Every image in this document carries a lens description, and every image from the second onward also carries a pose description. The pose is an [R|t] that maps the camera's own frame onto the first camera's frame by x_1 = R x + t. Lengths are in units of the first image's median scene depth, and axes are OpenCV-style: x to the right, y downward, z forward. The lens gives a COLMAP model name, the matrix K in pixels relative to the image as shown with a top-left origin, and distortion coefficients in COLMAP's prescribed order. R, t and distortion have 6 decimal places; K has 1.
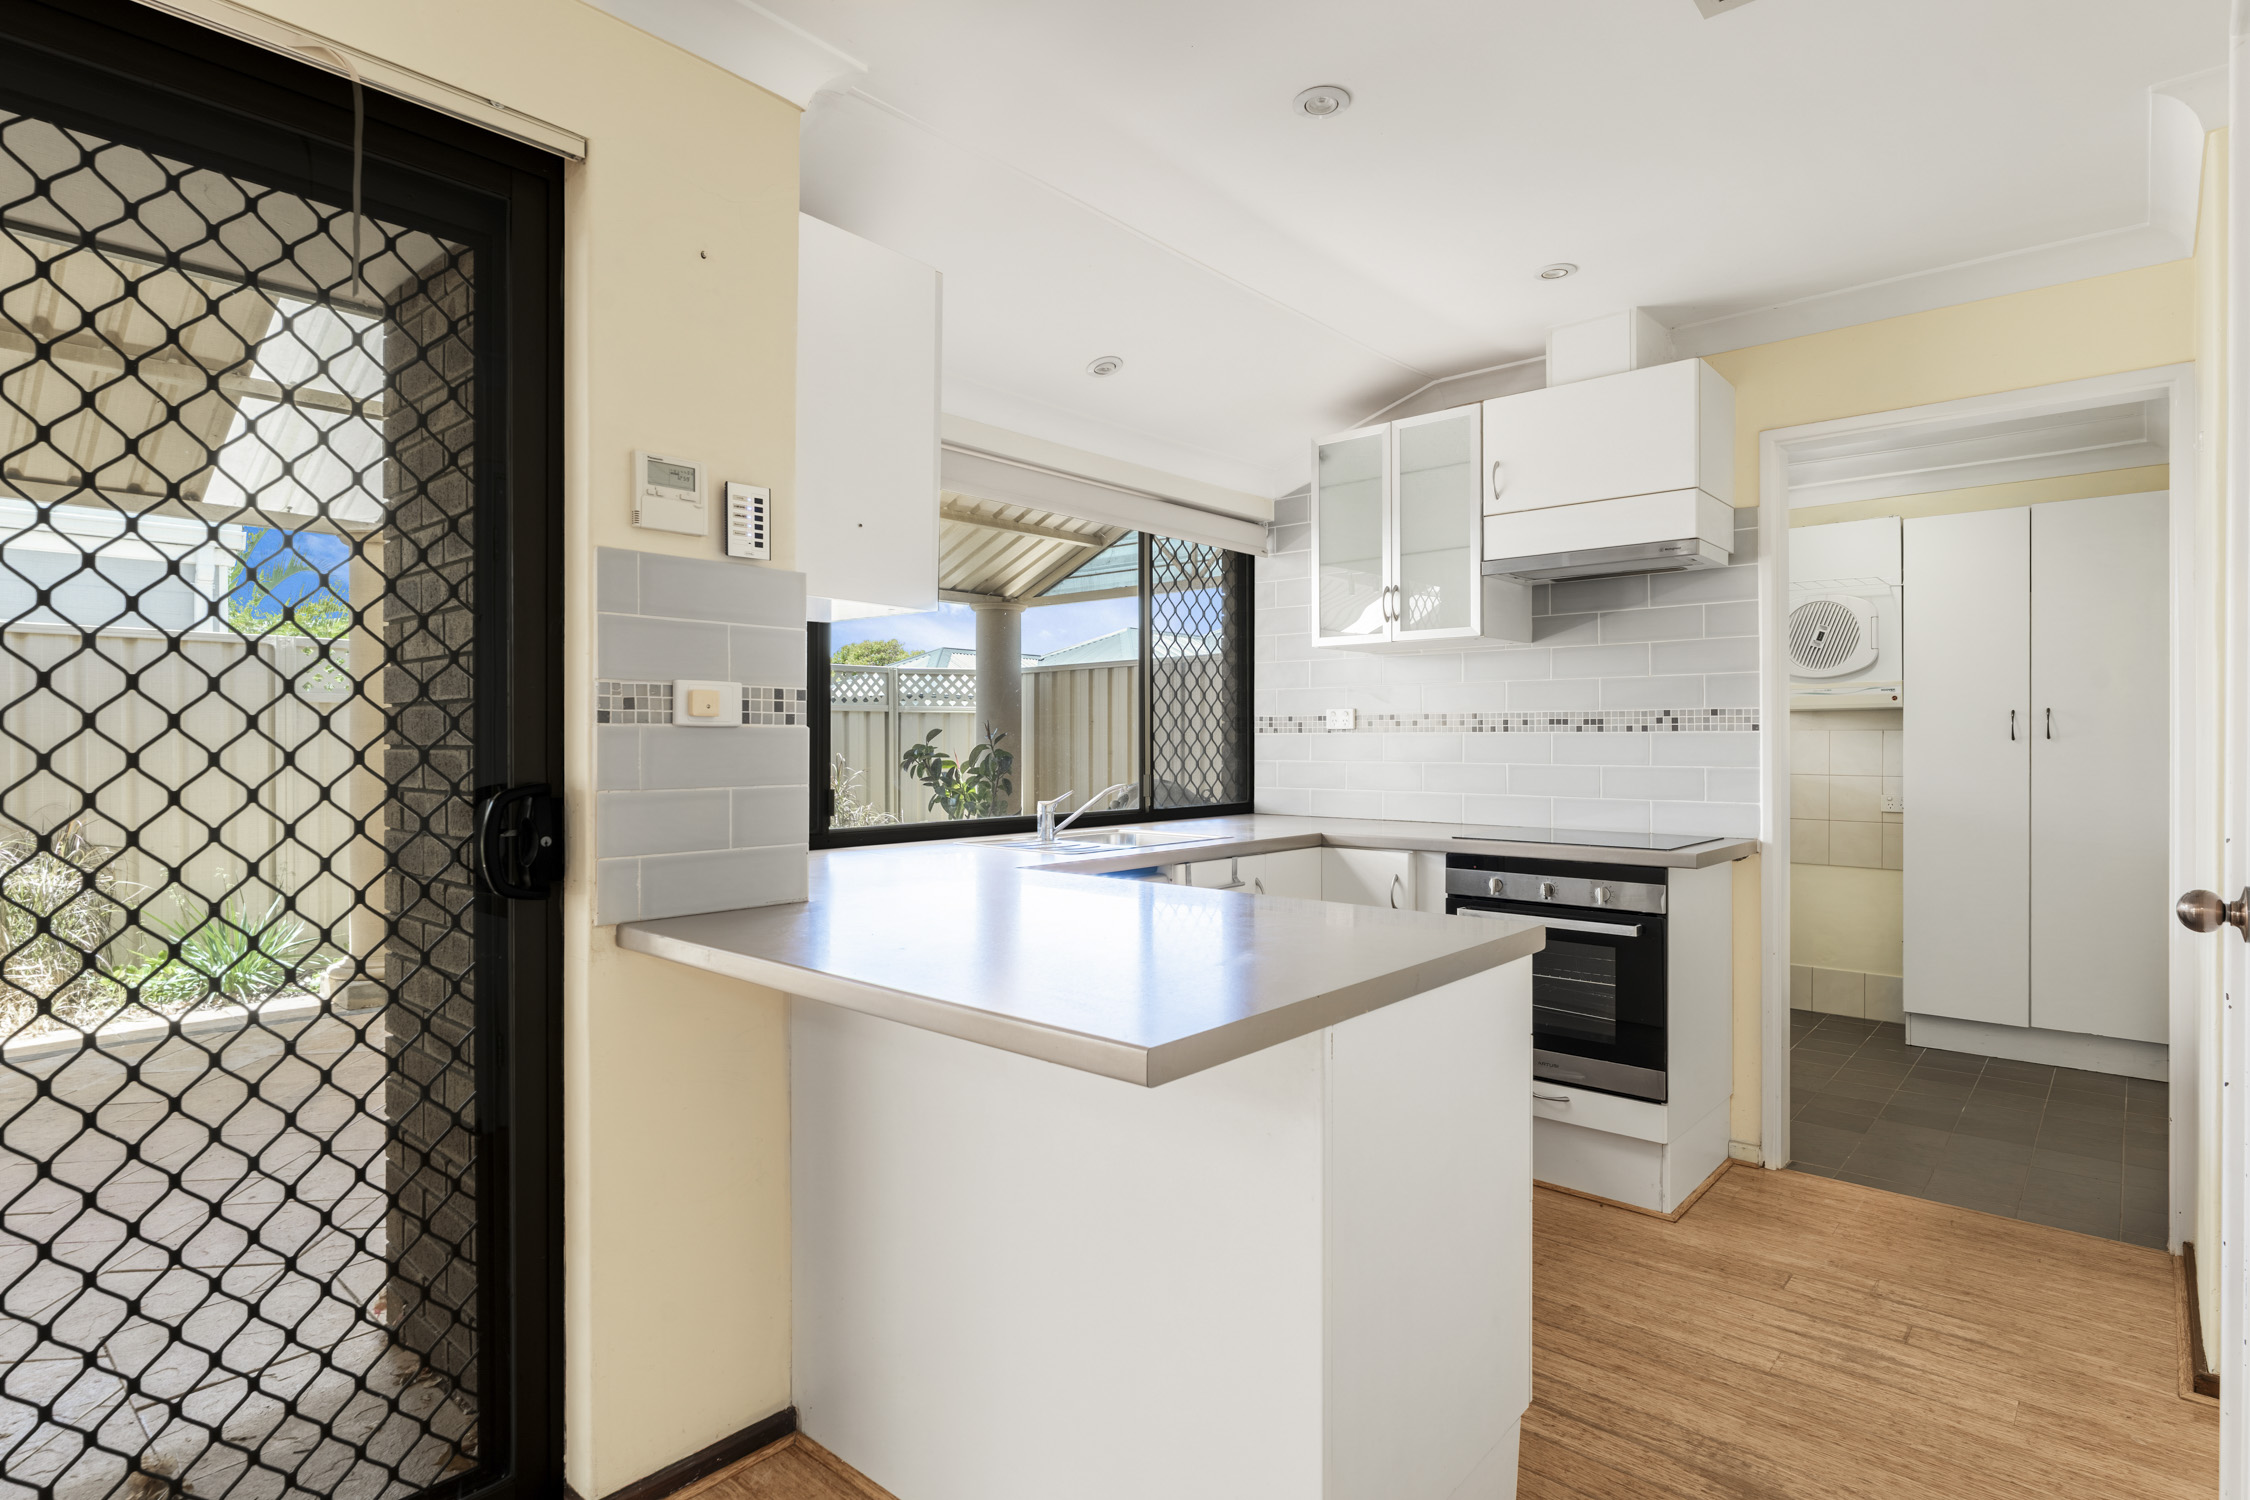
lens RADIAL K [[1133.9, 0, 1141.9], [0, 1133.9, 744.0], [0, 0, 1]] dist [0.001308, -0.000418]
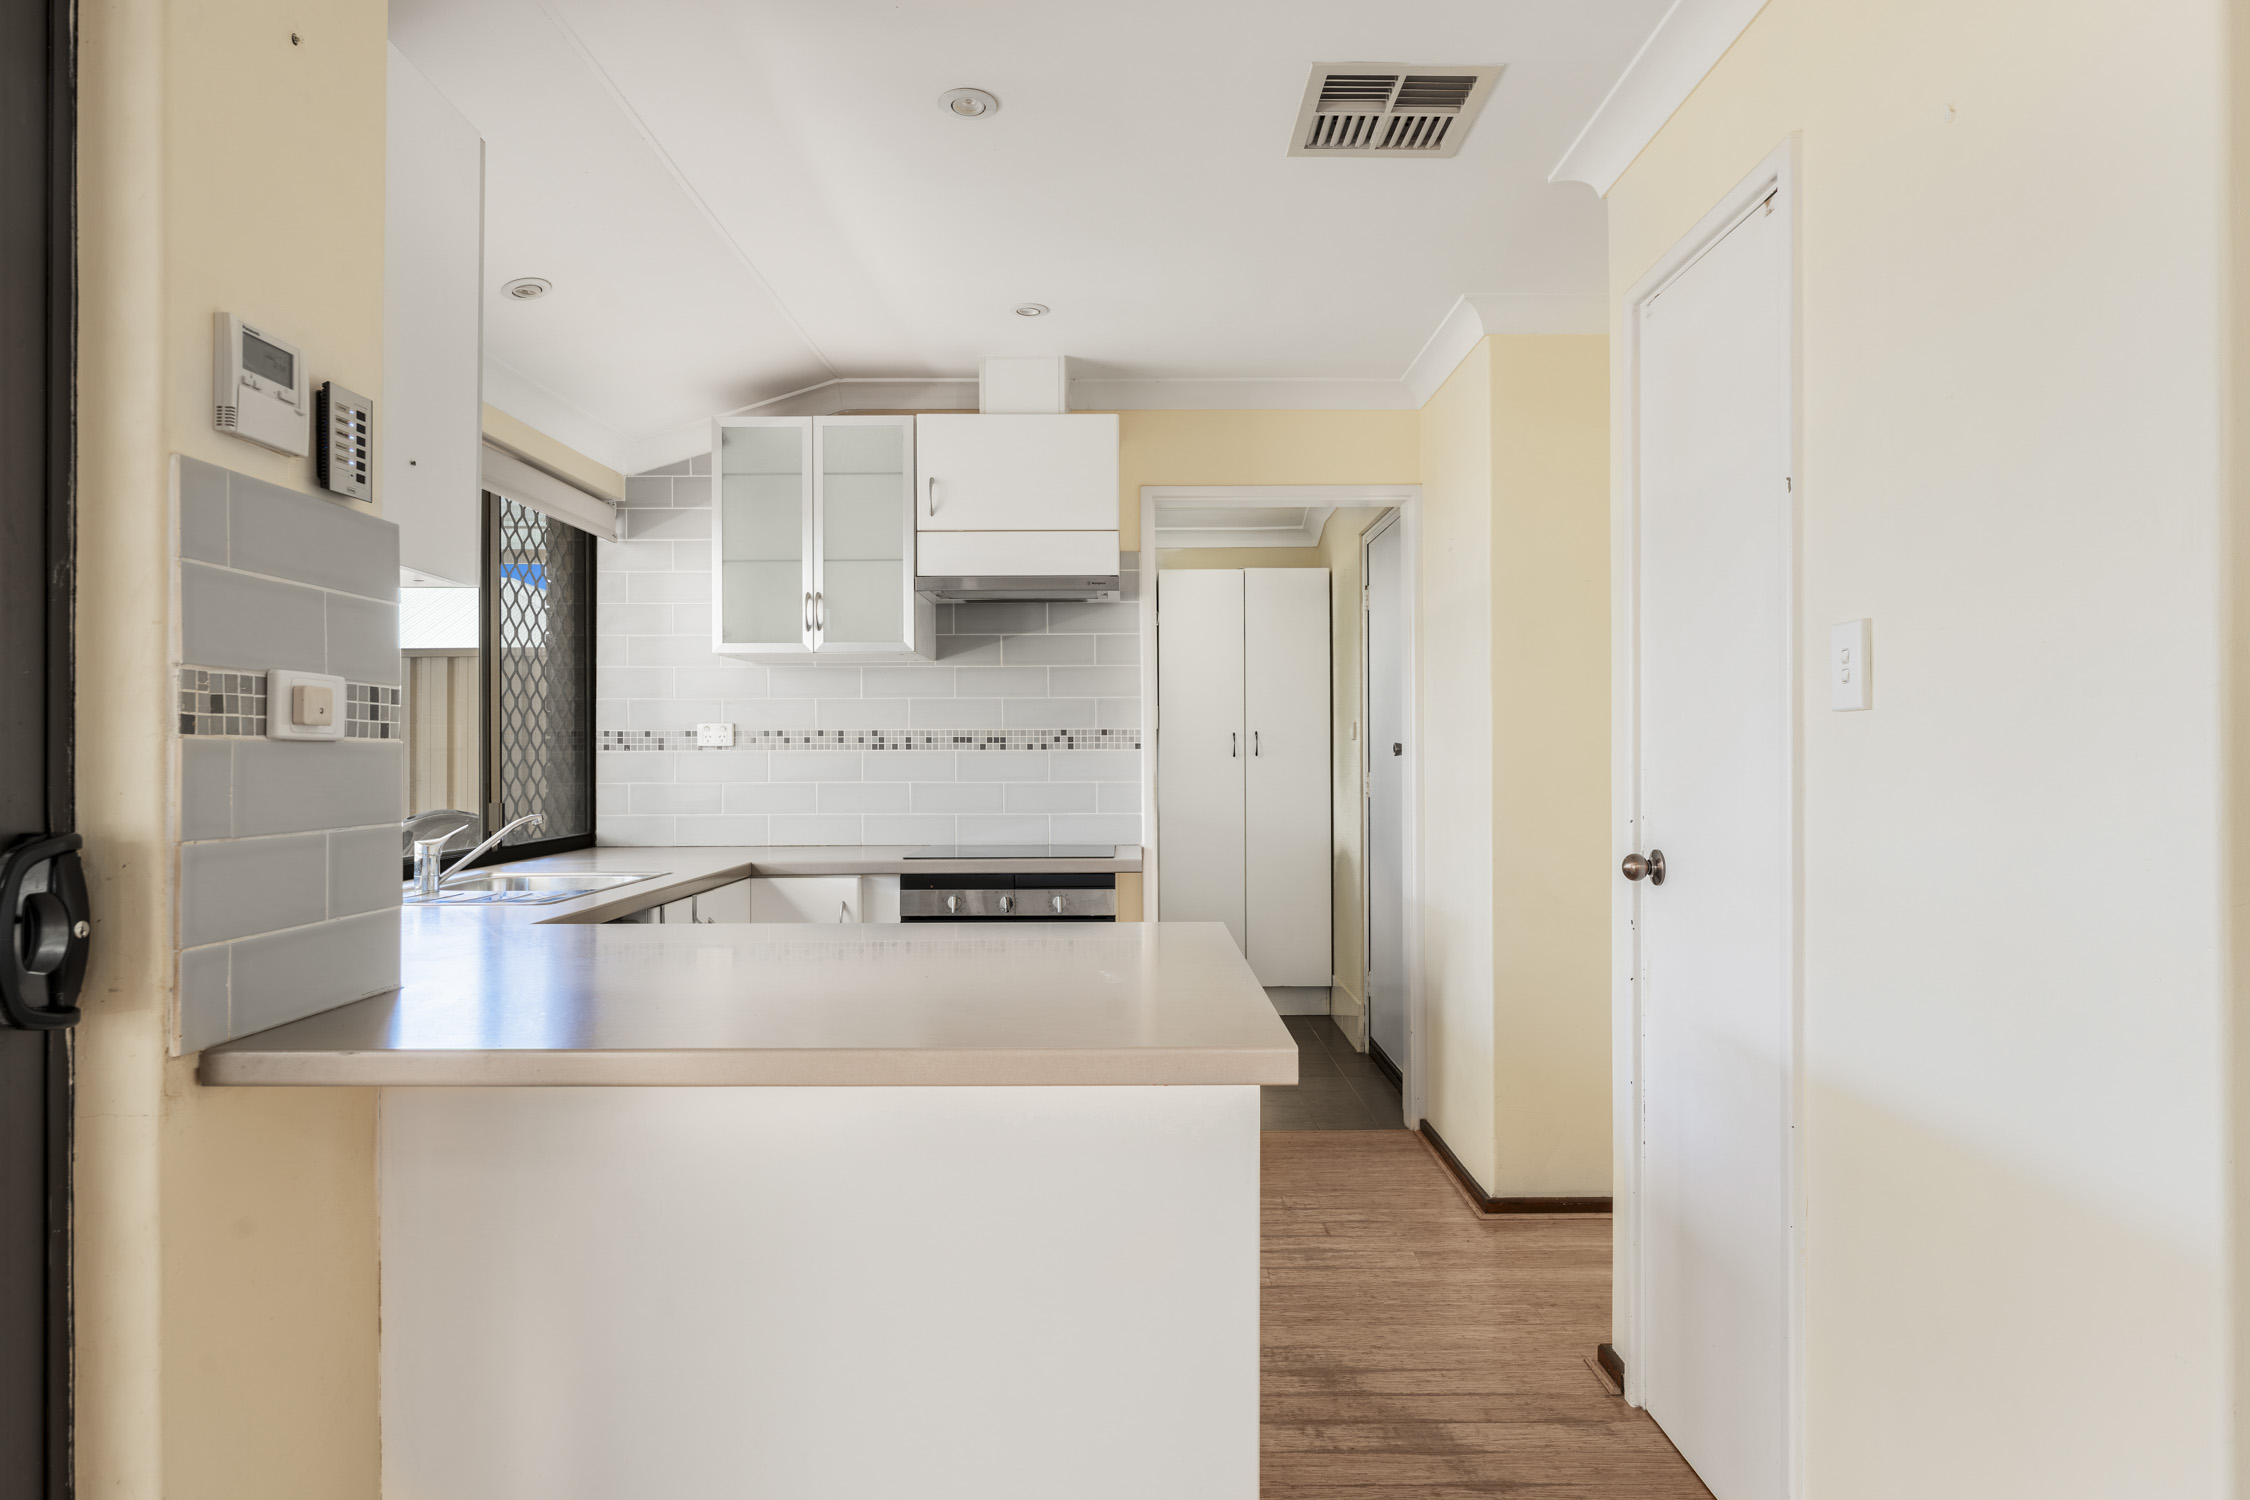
lens RADIAL K [[1245.1, 0, 1121.0], [0, 1245.1, 750.0], [0, 0, 1]] dist [0.000383, -0.002321]
pose [[0.755187, 0.001703, 0.655507, -0.288604], [0.004814, 0.999955, -0.008144, -0.000779], [-0.655491, 0.009306, 0.755145, 0.072736]]
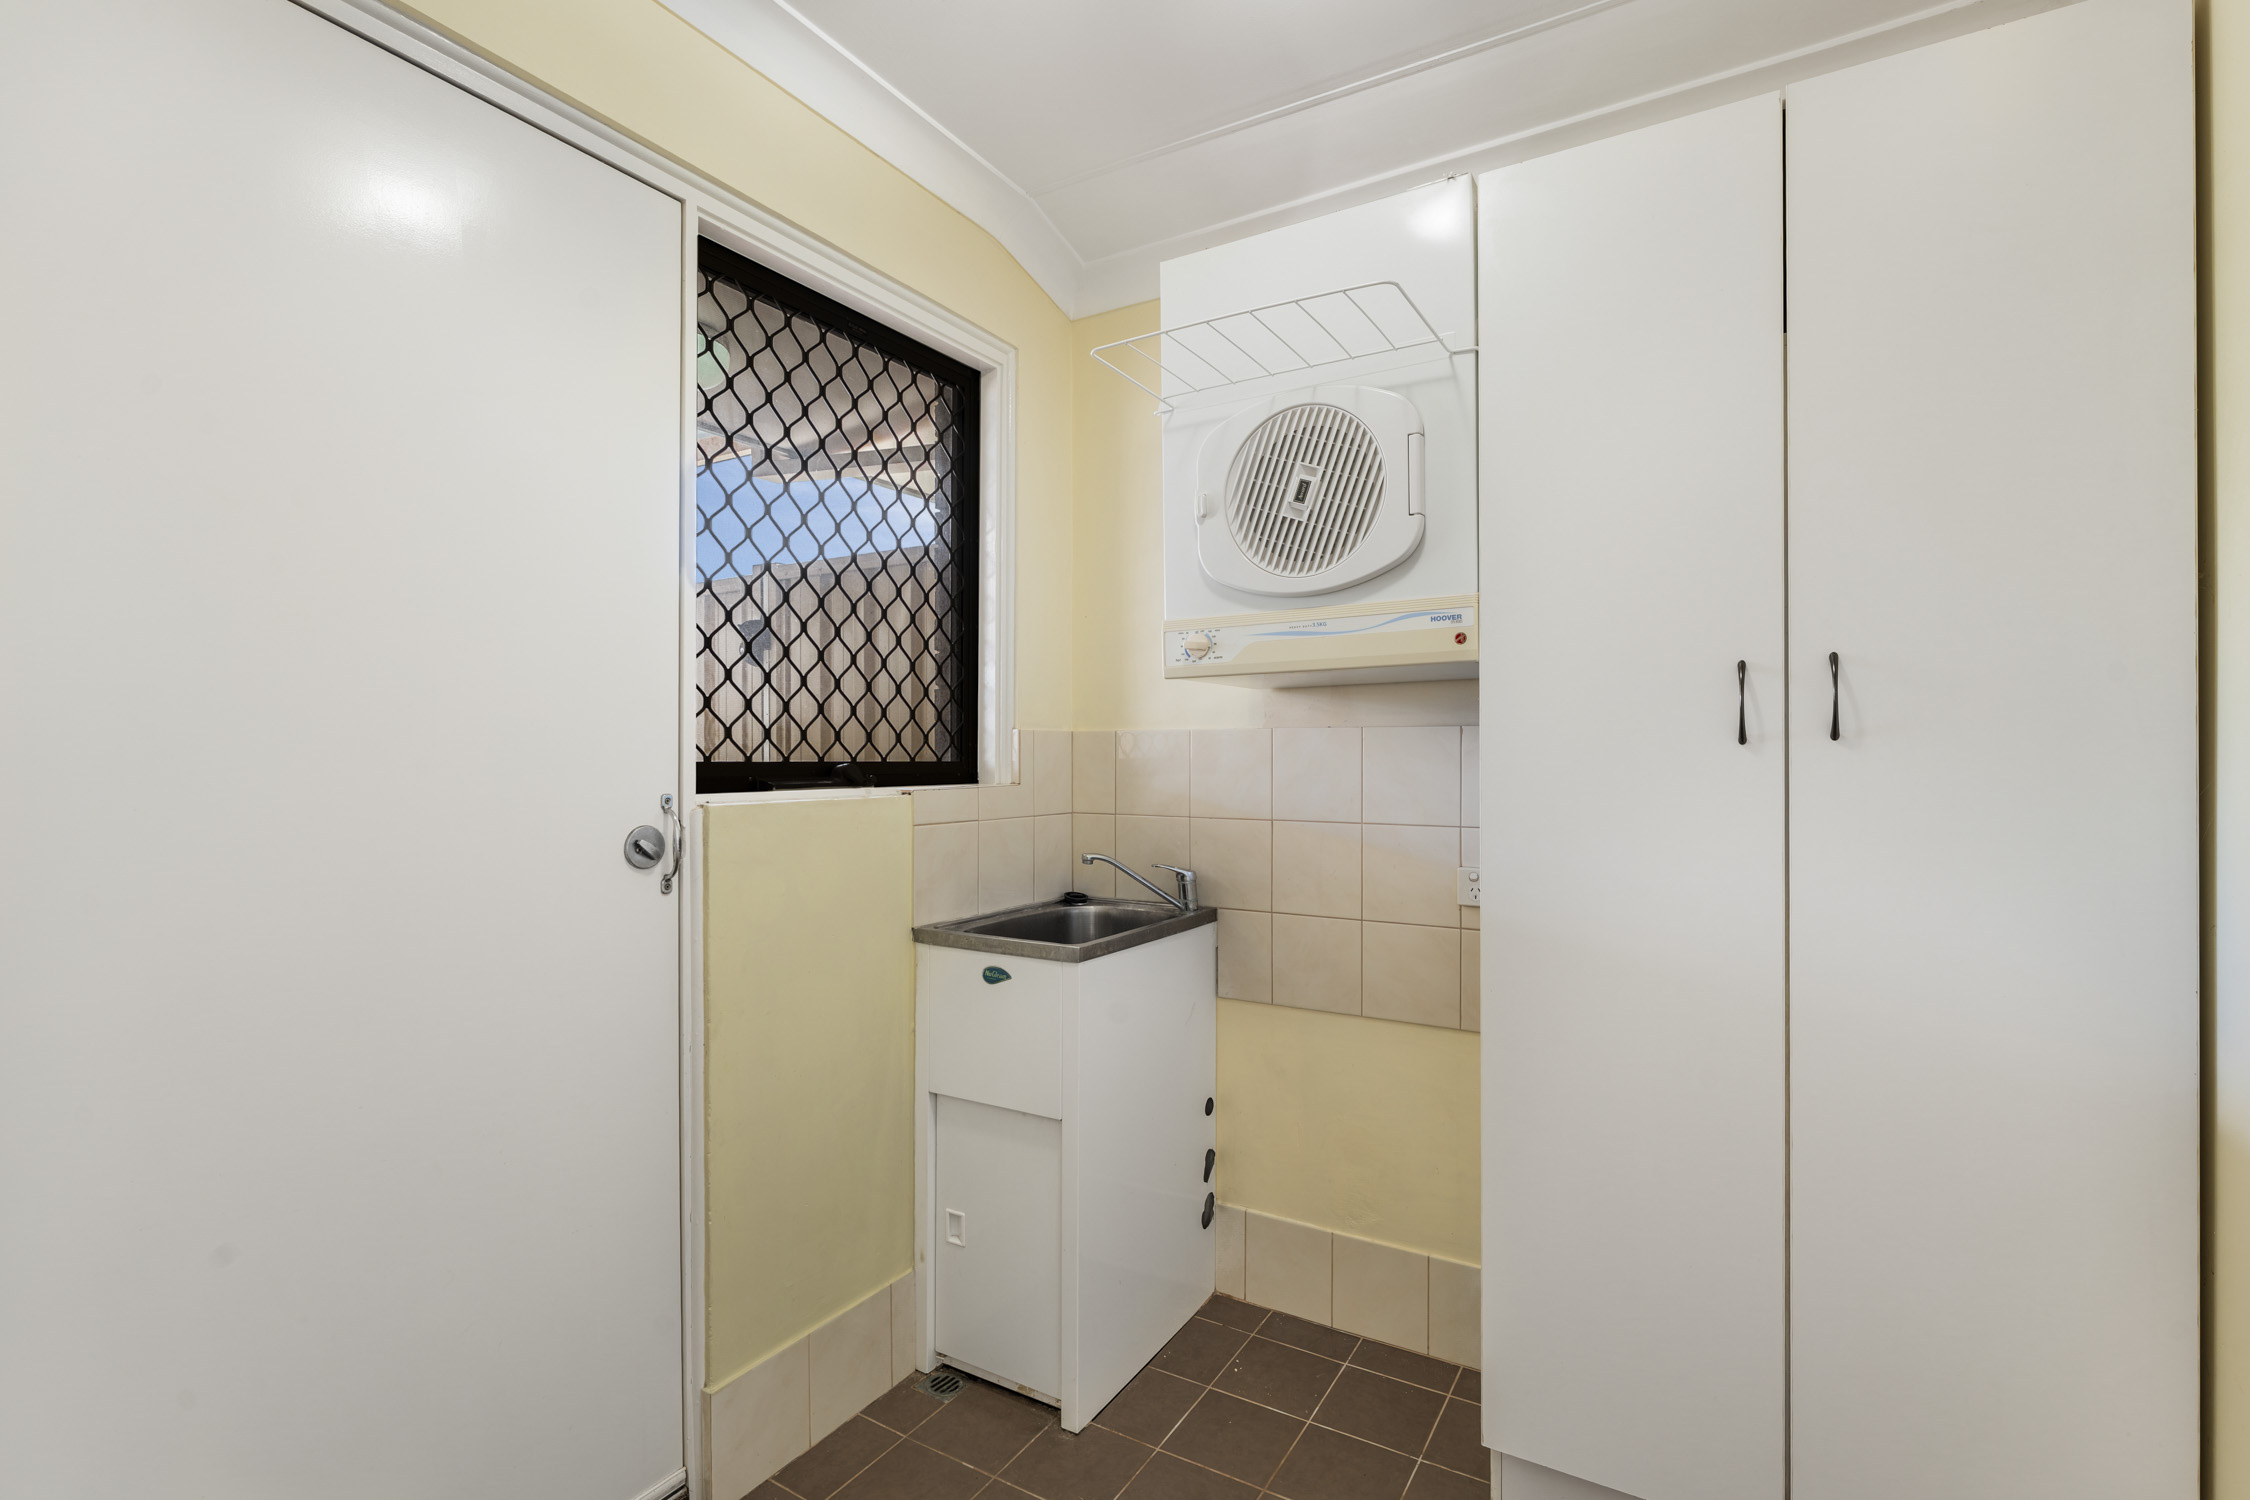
lens RADIAL K [[1023.5, 0, 1121.3], [0, 1023.5, 741.2], [0, 0, 1]] dist [-0.001532, -0.000136]
pose [[0.969114, -0.006682, 0.246522, 0.653562], [0.005143, 0.999963, 0.006885, -0.010293], [-0.246559, -0.005405, 0.969113, 0.968888]]
